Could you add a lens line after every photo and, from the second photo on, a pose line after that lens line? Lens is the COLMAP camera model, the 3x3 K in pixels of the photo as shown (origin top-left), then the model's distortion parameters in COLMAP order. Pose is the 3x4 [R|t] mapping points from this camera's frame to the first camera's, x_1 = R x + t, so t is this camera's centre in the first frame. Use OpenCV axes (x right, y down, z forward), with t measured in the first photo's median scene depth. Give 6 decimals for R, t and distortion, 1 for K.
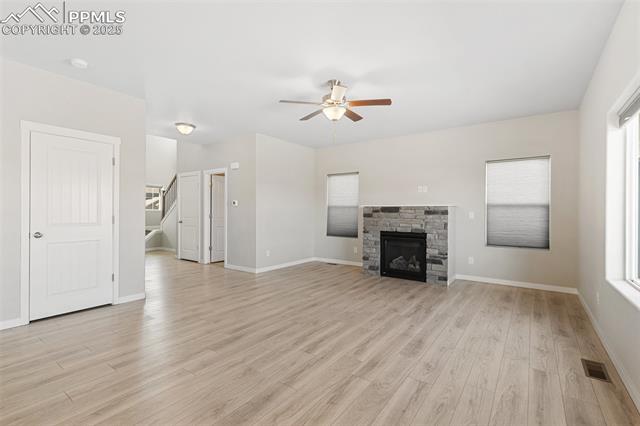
lens RADIAL K [[292.2, 0, 313.6], [0, 292.2, 212.2], [0, 0, 1]] dist [0.006396, 0.001036]
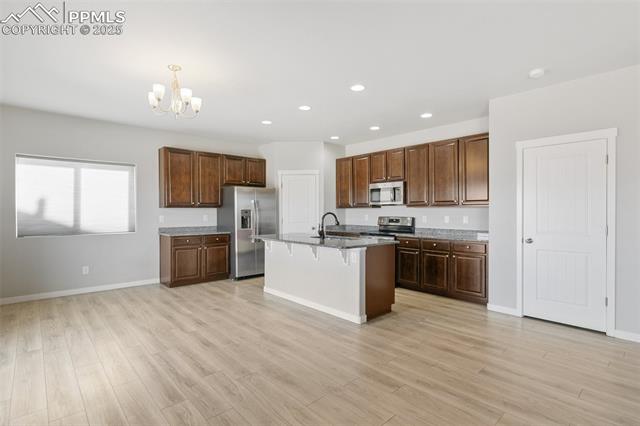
lens RADIAL K [[313.5, 0, 322.2], [0, 313.5, 211.5], [0, 0, 1]] dist [-0.004884, -0.001581]
pose [[-0.189548, -0.004935, -0.981859, 0.256803], [-0.002469, 0.999987, -0.004549, -0.017688], [0.981868, 0.001562, -0.189558, 0.317033]]
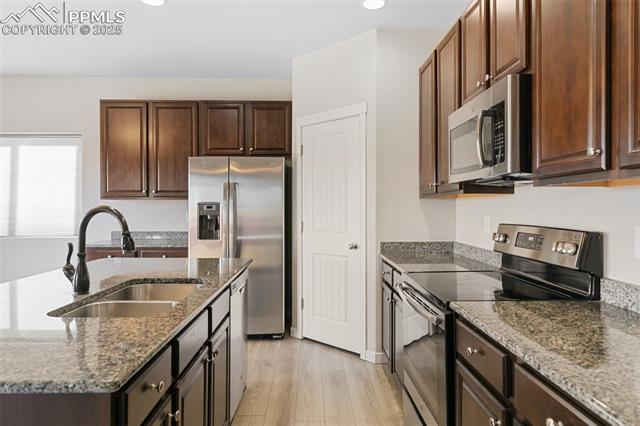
lens RADIAL K [[410.0, 0, 319.5], [0, 410.0, 208.8], [0, 0, 1]] dist [0.007755, 0.003083]
pose [[-0.792015, -0.003969, -0.610489, -0.609181], [-0.007043, 0.999972, 0.002636, -0.020124], [0.610461, 0.006388, -0.792020, 0.575297]]
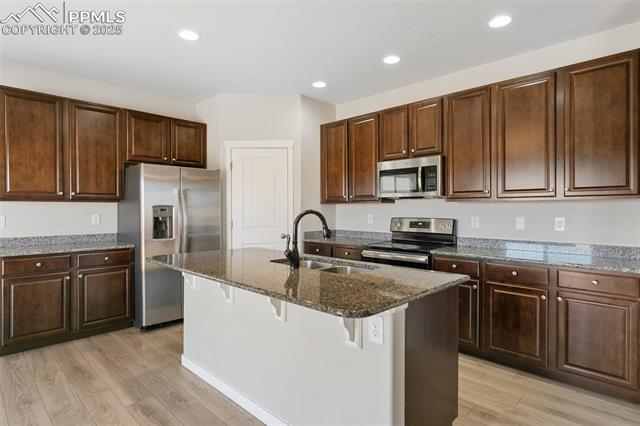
lens RADIAL K [[342.4, 0, 320.8], [0, 342.4, 211.2], [0, 0, 1]] dist [-0.001446, 0.000271]
pose [[-0.134802, -0.000981, -0.990872, -0.207258], [-0.003905, 0.999992, -0.000458, -0.017623], [0.990865, 0.003807, -0.134805, 0.237528]]
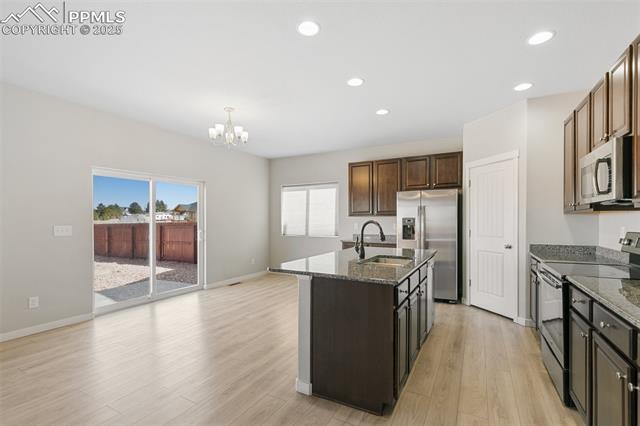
lens RADIAL K [[292.2, 0, 323.9], [0, 292.2, 222.0], [0, 0, 1]] dist [0.006396, 0.001036]
pose [[-0.988651, -0.003472, -0.150192, -0.495033], [-0.004586, 0.999964, 0.007070, -0.020834], [0.150162, 0.007679, -0.988632, 0.739021]]
